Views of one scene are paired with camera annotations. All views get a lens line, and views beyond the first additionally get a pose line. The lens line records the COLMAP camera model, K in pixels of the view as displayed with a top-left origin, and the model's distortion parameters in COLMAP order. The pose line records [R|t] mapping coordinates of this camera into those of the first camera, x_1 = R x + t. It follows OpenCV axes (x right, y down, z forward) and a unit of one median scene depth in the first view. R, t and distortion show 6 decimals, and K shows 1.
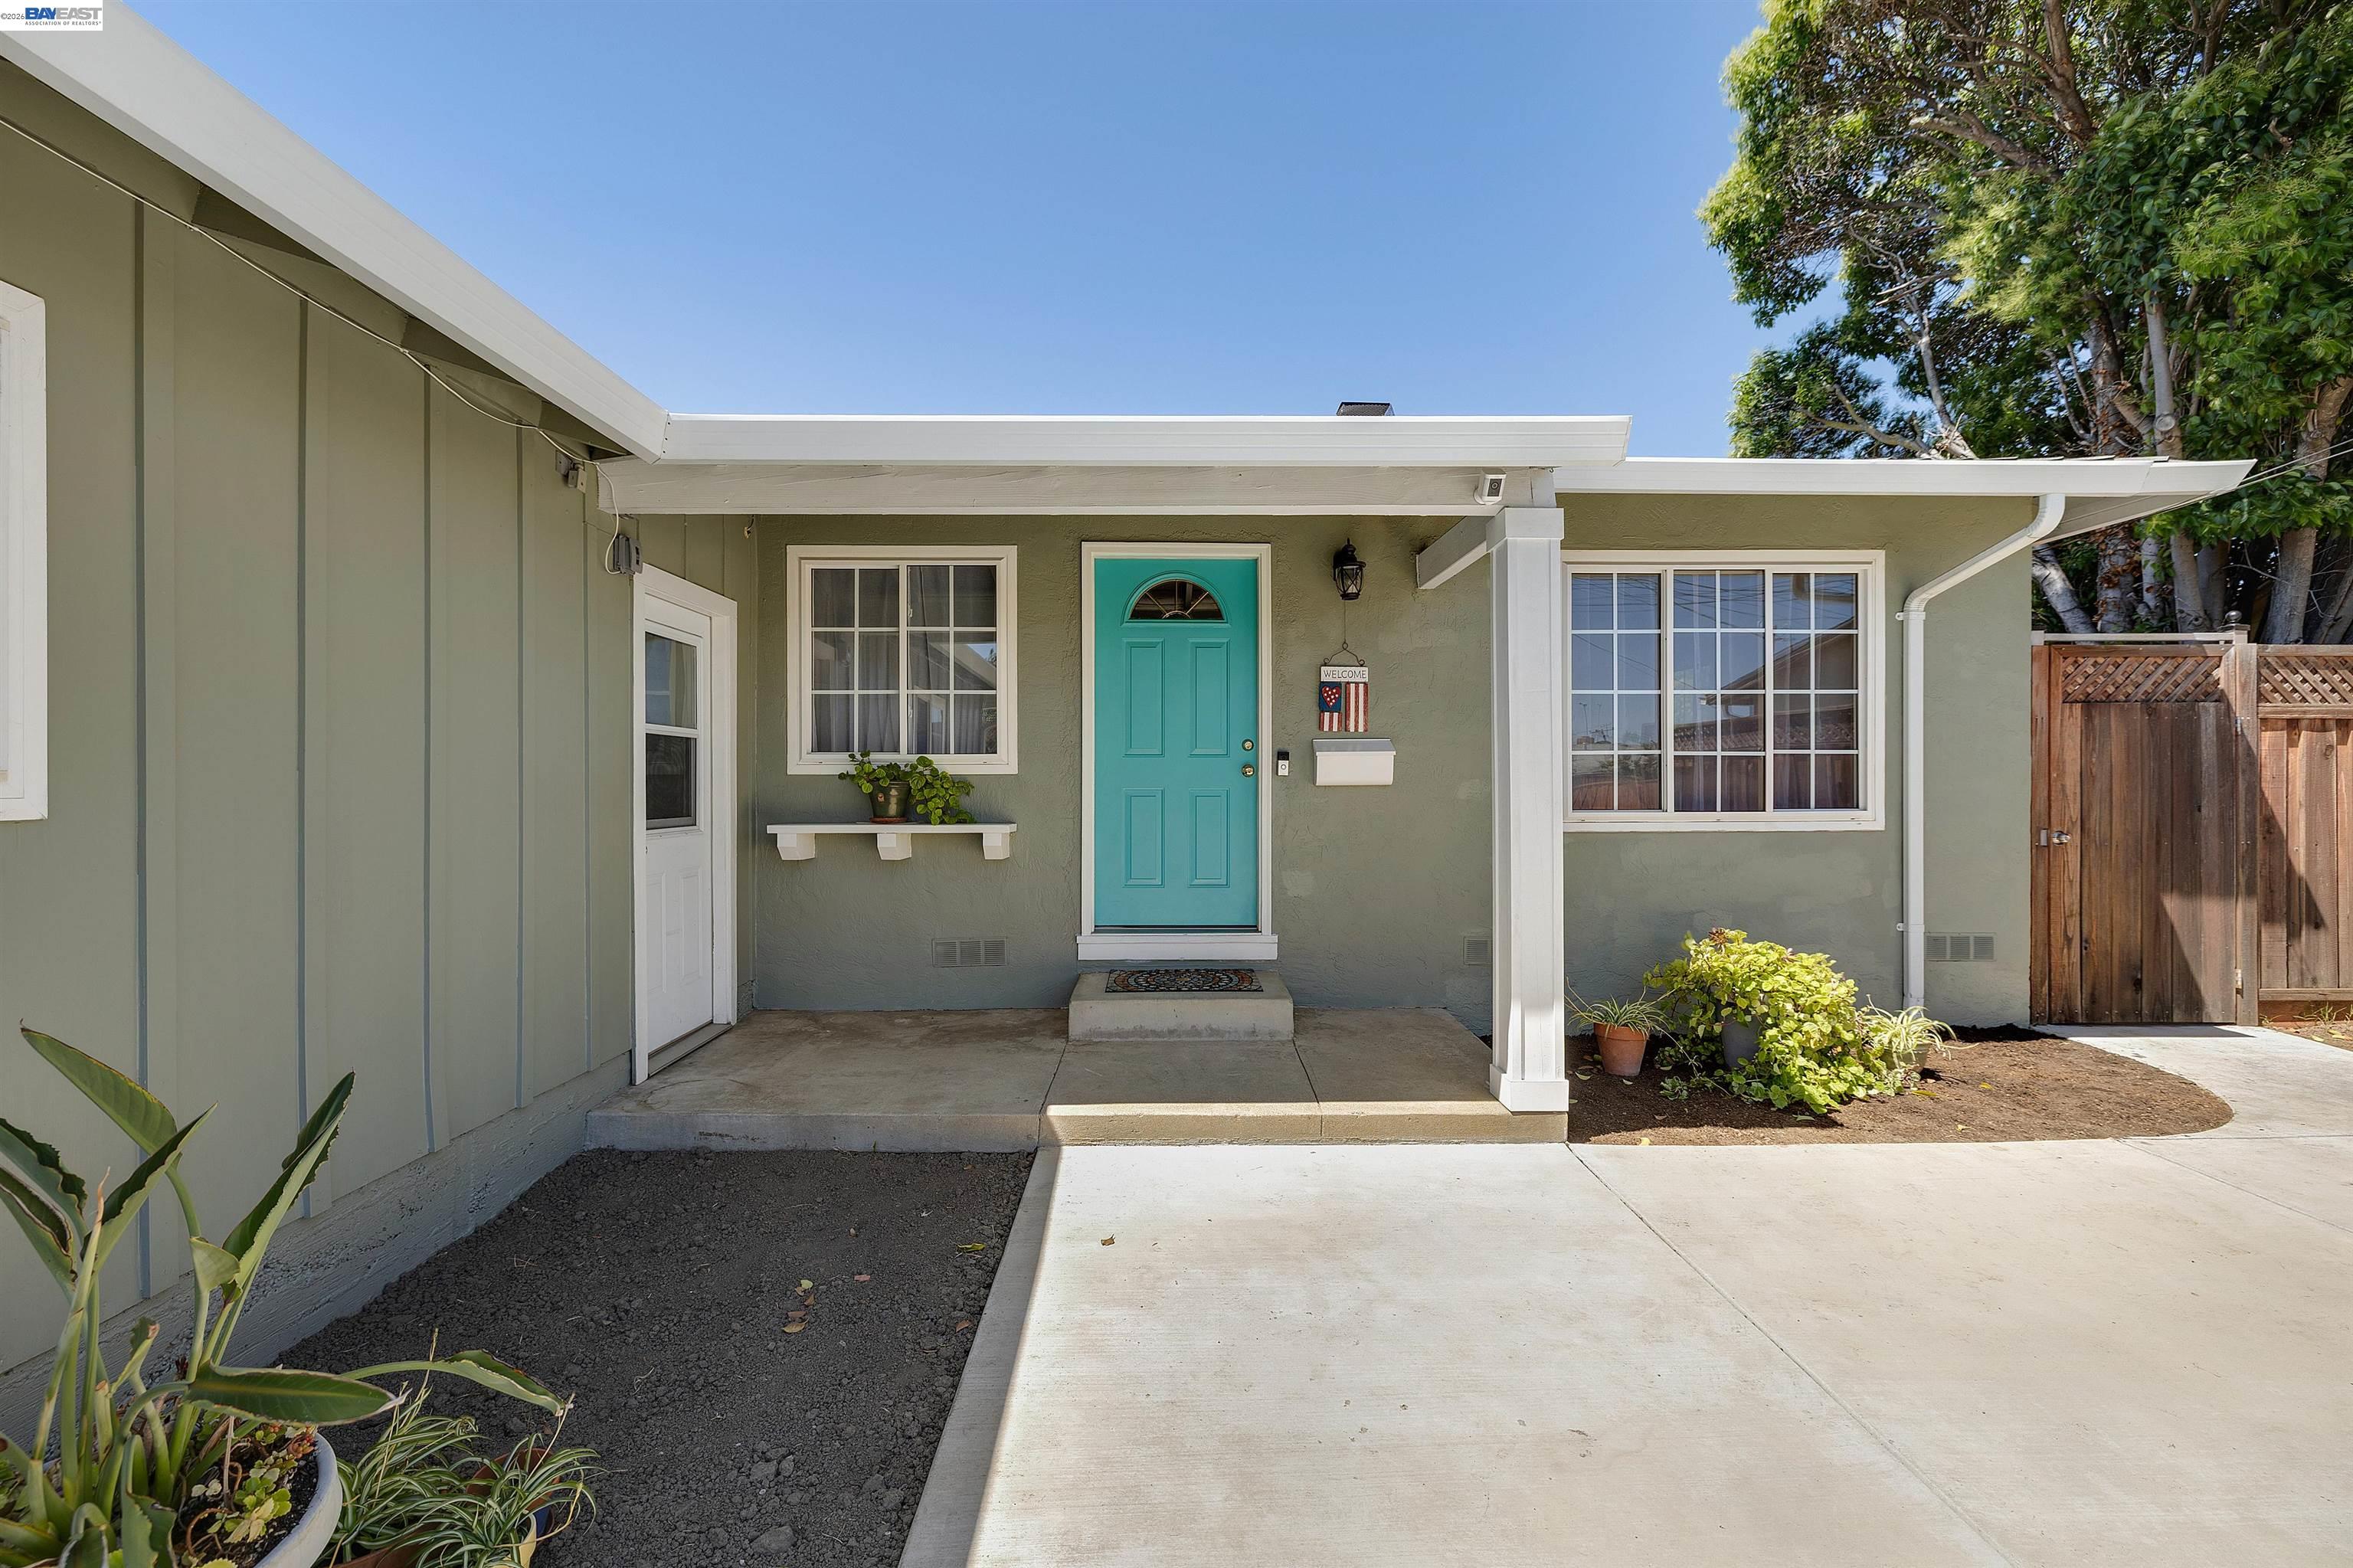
lens RADIAL K [[983.7, 0, 1178.2], [0, 983.7, 802.7], [0, 0, 1]] dist [-0.002235, 0.000321]
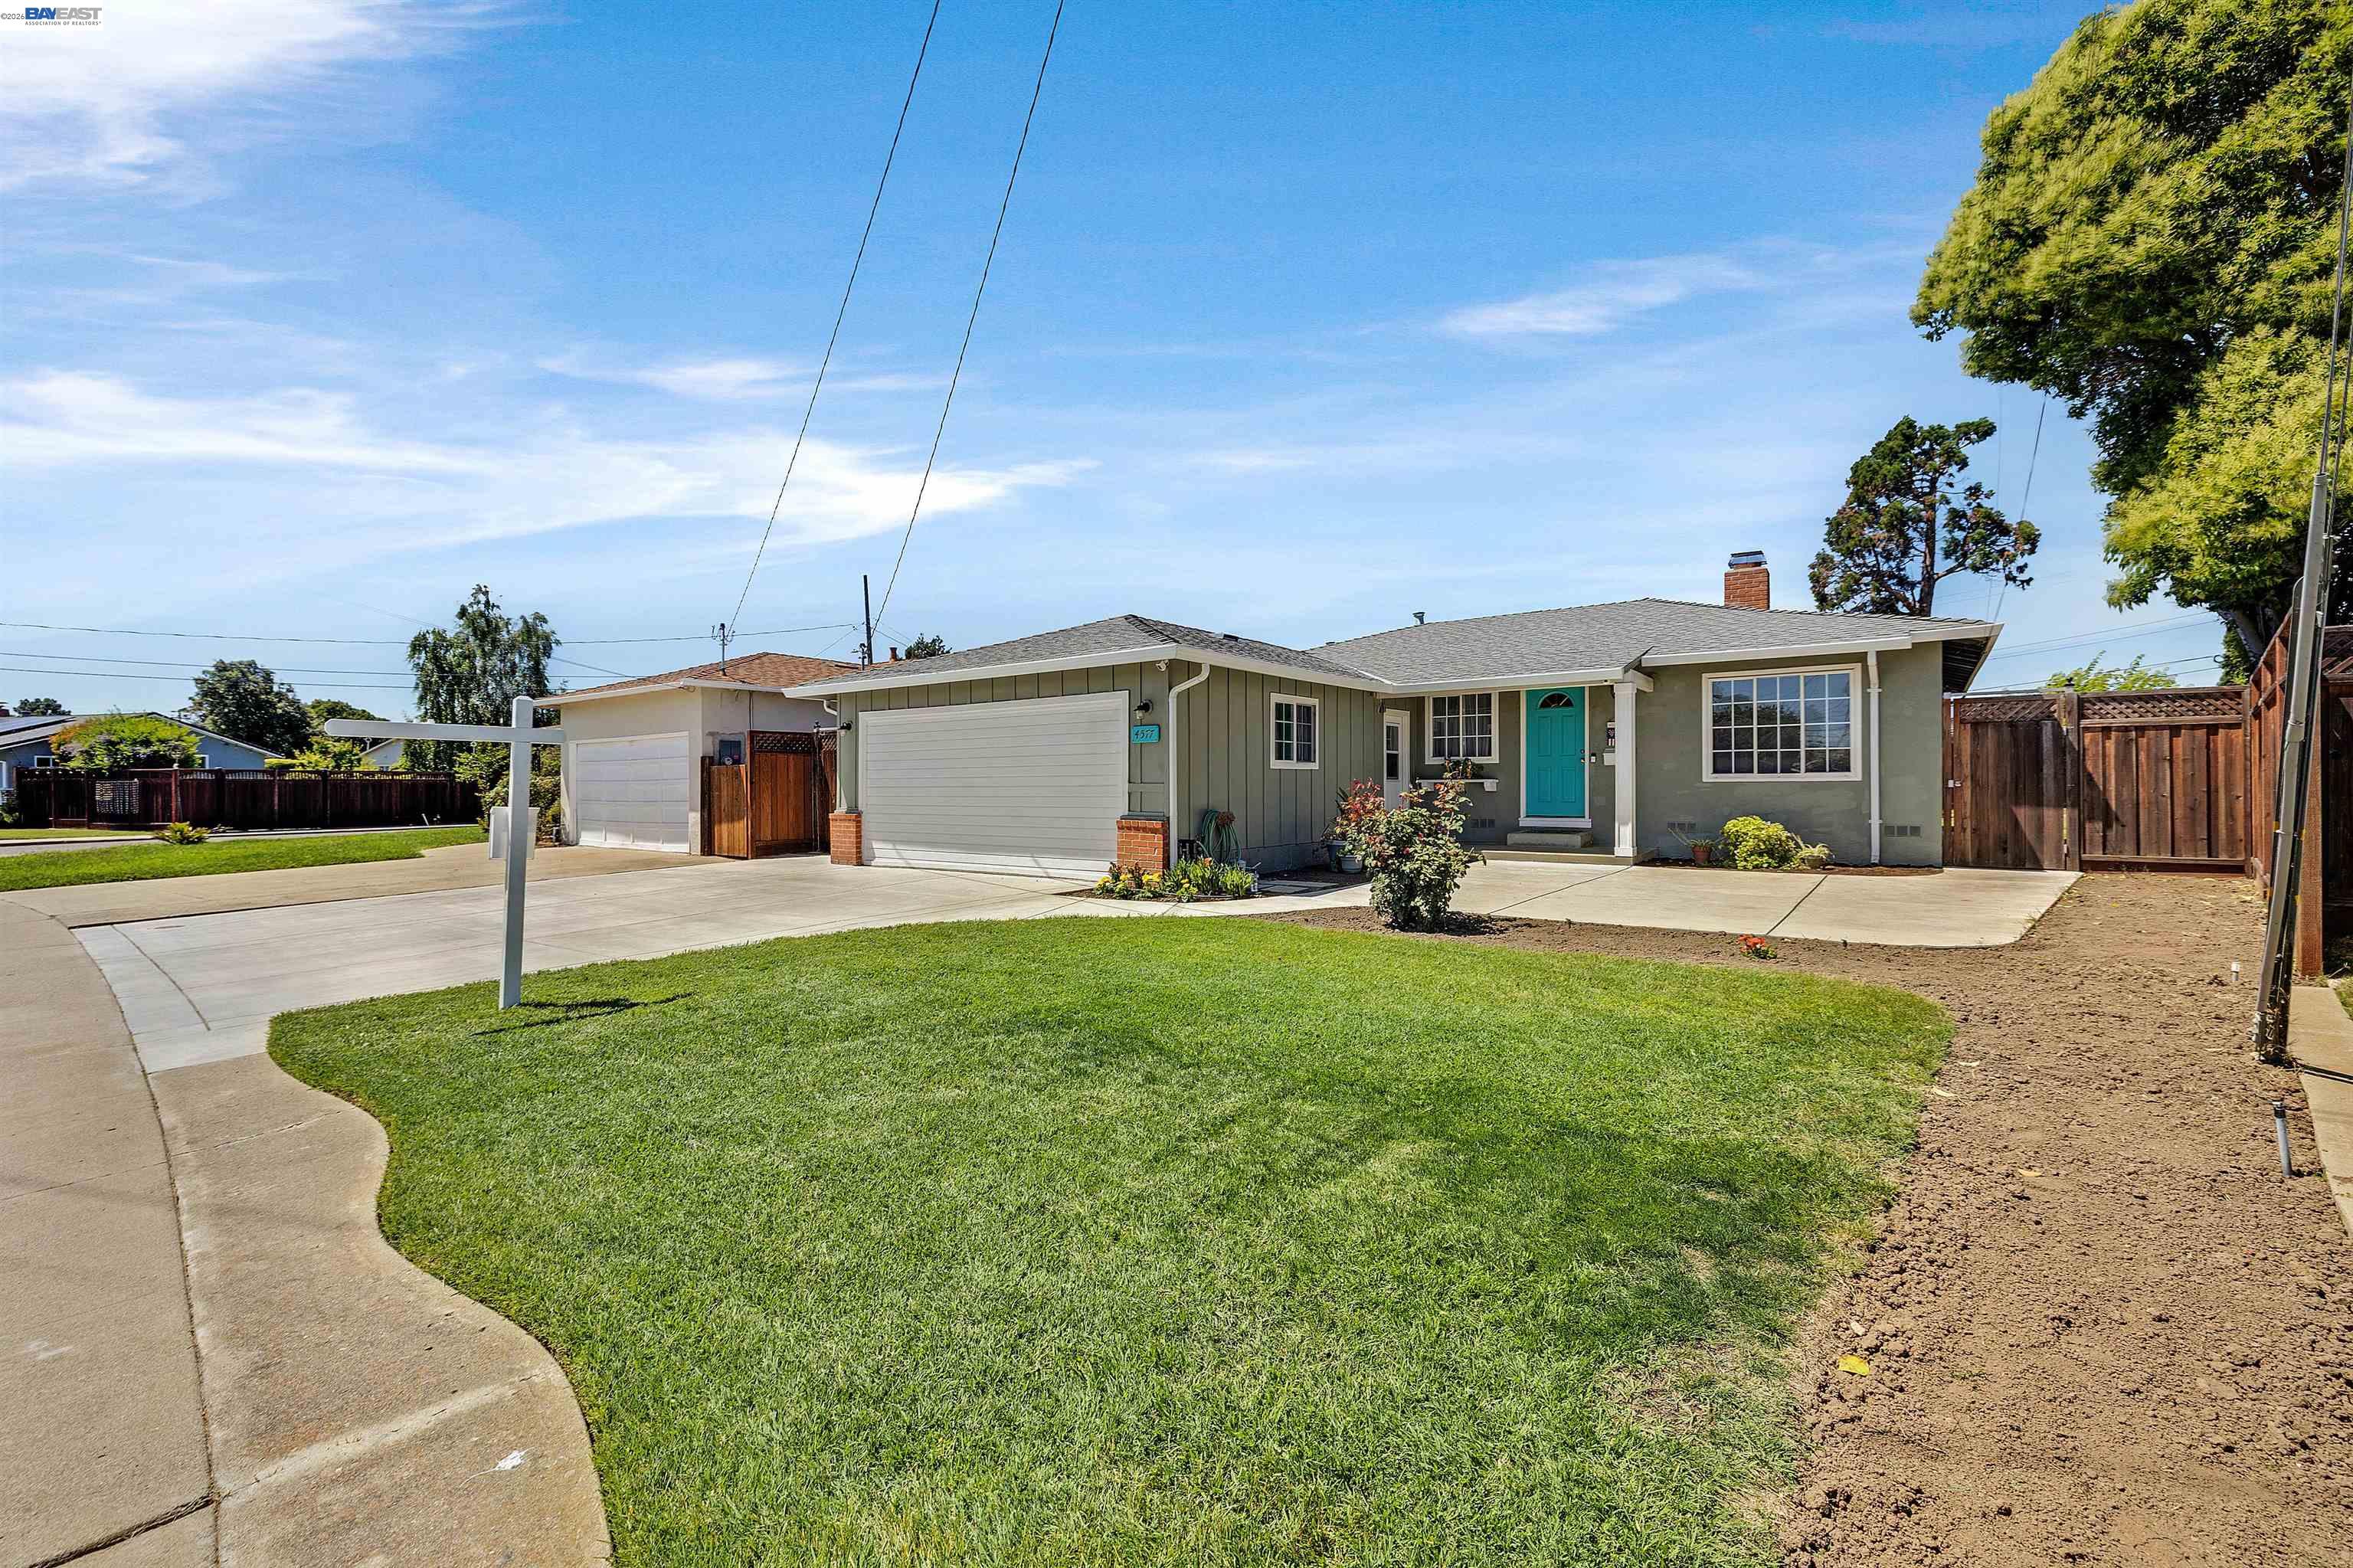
lens RADIAL K [[983.7, 0, 1179.5], [0, 983.7, 780.4], [0, 0, 1]] dist [-0.002235, 0.000321]
pose [[0.787135, -0.004252, -0.616766, 0.885781], [0.005869, 0.999983, 0.000595, 0.015841], [0.616753, -0.004088, 0.787146, -1.884706]]
